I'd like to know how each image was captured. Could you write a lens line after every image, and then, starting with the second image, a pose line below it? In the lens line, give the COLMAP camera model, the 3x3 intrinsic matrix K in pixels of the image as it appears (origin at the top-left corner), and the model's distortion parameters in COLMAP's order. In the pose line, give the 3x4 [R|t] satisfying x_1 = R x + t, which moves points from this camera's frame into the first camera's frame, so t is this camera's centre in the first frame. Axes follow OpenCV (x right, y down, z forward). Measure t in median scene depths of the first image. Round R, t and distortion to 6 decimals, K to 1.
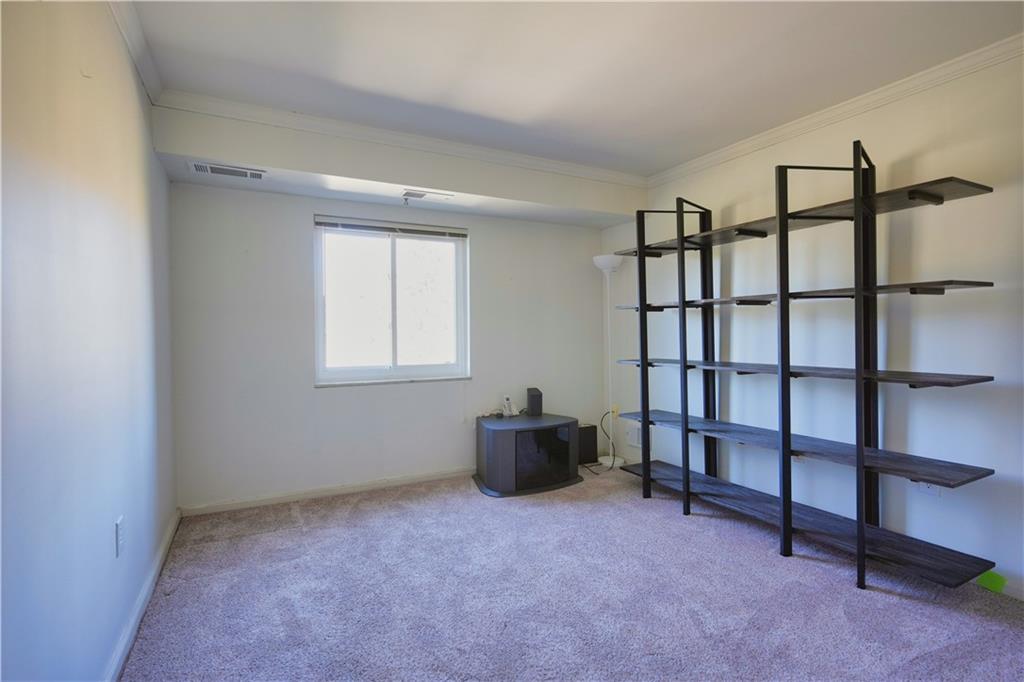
lens RADIAL K [[503.6, 0, 513.5], [0, 503.6, 332.8], [0, 0, 1]] dist [-0.002516, -0.000047]
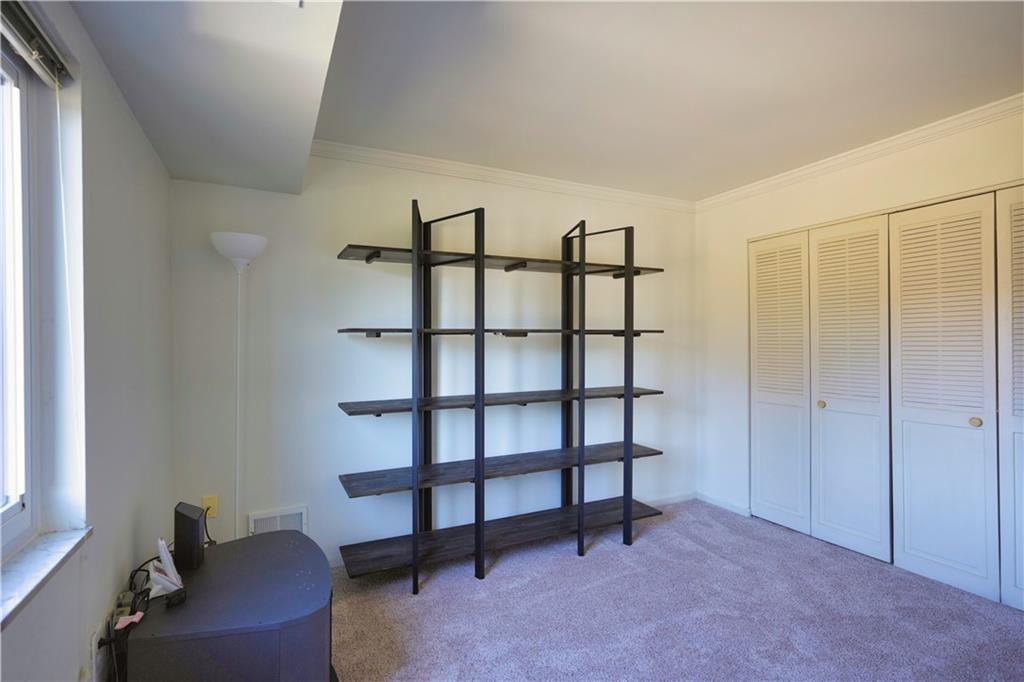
lens RADIAL K [[503.6, 0, 513.5], [0, 503.6, 332.8], [0, 0, 1]] dist [-0.002516, -0.000047]
pose [[0.019599, 0.048337, 0.998639, -0.636227], [0.013744, 0.998723, -0.048611, -0.013461], [-0.999713, 0.014678, 0.018909, 1.109138]]
